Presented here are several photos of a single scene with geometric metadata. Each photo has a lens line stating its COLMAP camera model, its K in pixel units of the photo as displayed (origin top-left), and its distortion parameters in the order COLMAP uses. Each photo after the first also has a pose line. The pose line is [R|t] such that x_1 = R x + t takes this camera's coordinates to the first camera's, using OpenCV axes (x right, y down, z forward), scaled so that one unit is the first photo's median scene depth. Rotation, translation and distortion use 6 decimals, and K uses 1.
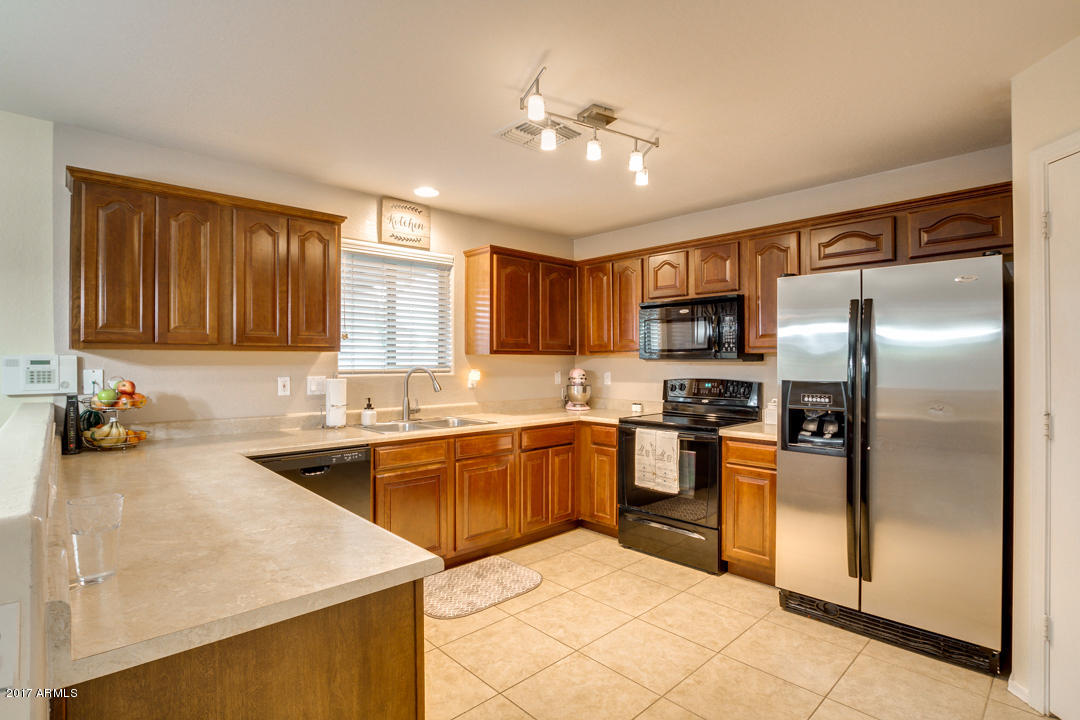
lens RADIAL K [[529.3, 0, 536.4], [0, 529.3, 357.1], [0, 0, 1]] dist [-0.027392, 0.003334]
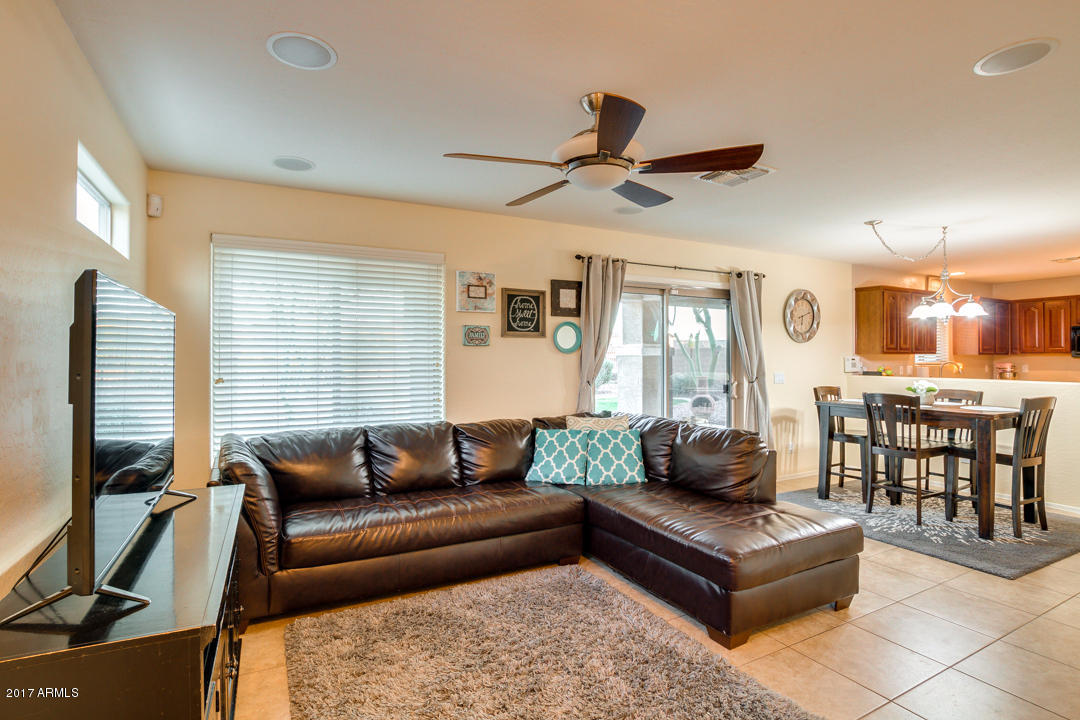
lens RADIAL K [[529.3, 0, 532.5], [0, 529.3, 355.5], [0, 0, 1]] dist [-0.027392, 0.003334]
pose [[0.962100, -0.004287, -0.272665, -1.164792], [0.004681, 0.999989, 0.000795, -0.011968], [0.272658, -0.002041, 0.962109, -1.271208]]
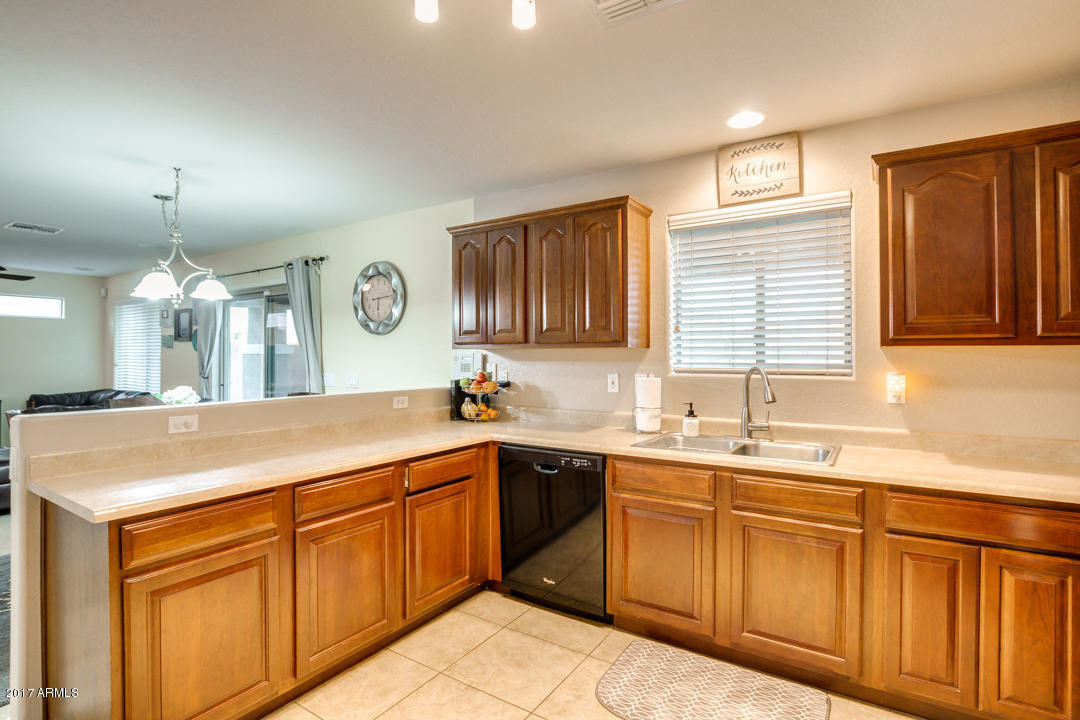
lens RADIAL K [[529.3, 0, 538.0], [0, 529.3, 351.1], [0, 0, 1]] dist [-0.027392, 0.003334]
pose [[0.232849, -0.008212, -0.972478, 0.389481], [0.007935, 0.999947, -0.006544, 0.000375], [0.972480, -0.006193, 0.232902, 0.534883]]
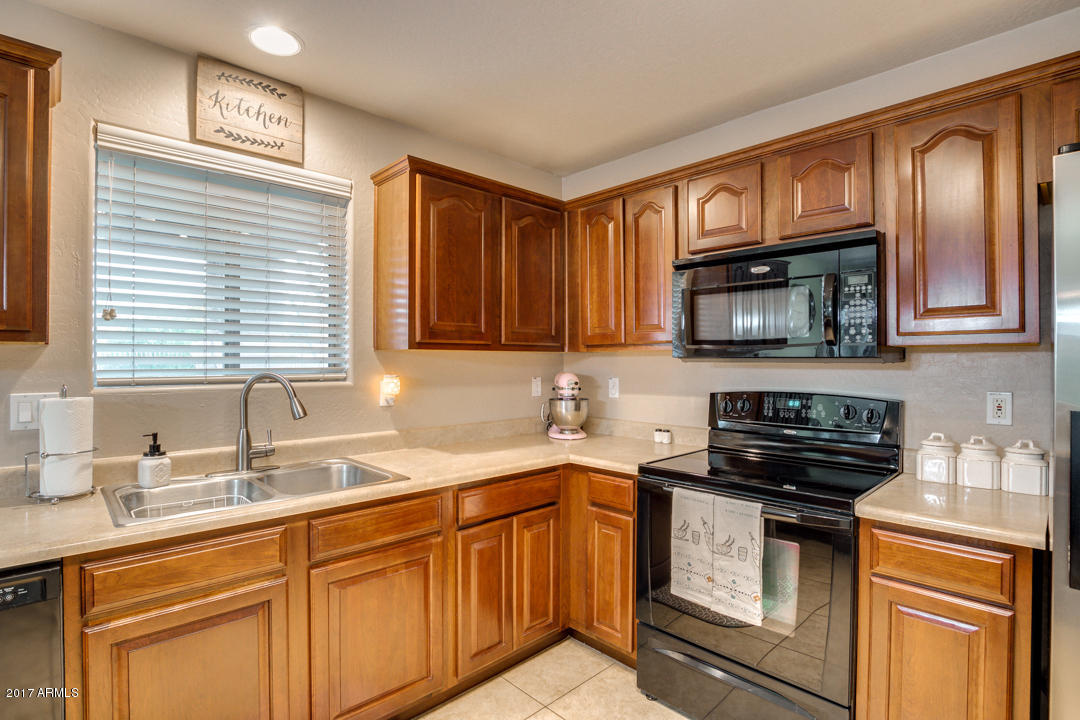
lens RADIAL K [[529.3, 0, 529.3], [0, 529.3, 358.5], [0, 0, 1]] dist [-0.027392, 0.003334]
pose [[0.999969, -0.000723, -0.007808, 0.047163], [0.000753, 0.999992, 0.003840, 0.002416], [0.007805, -0.003846, 0.999962, 0.456073]]
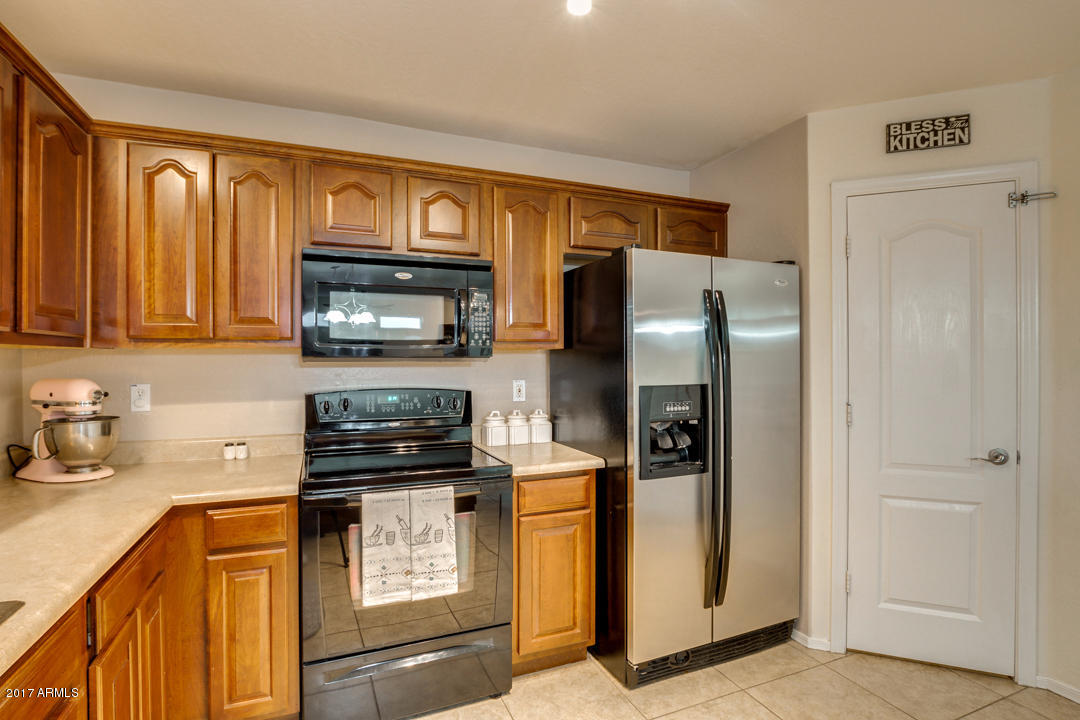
lens RADIAL K [[529.3, 0, 539.4], [0, 529.3, 357.3], [0, 0, 1]] dist [-0.027392, 0.003334]
pose [[0.355461, -0.000039, 0.934691, -0.211718], [-0.006267, 0.999977, 0.002426, 0.001595], [-0.934670, -0.006720, 0.355453, 0.647719]]
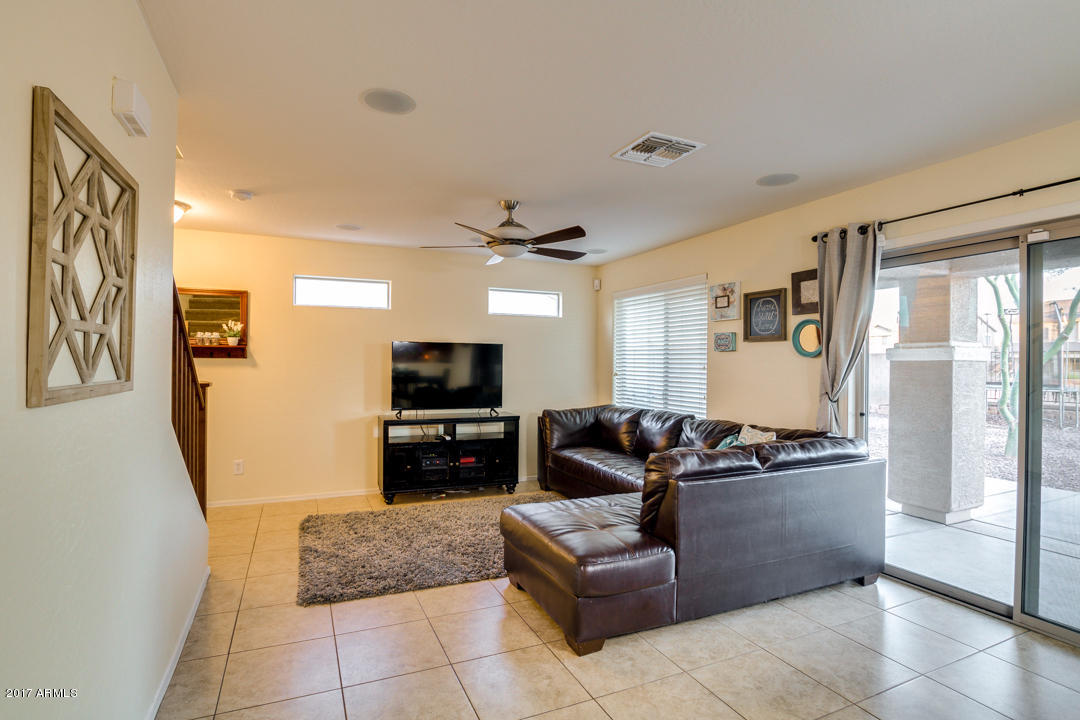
lens RADIAL K [[529.3, 0, 528.5], [0, 529.3, 364.0], [0, 0, 1]] dist [-0.027392, 0.003334]
pose [[-0.341653, -0.000435, -0.939826, -0.303203], [-0.003156, 0.999995, 0.000685, -0.002109], [0.939821, 0.003200, -0.341652, -0.254344]]
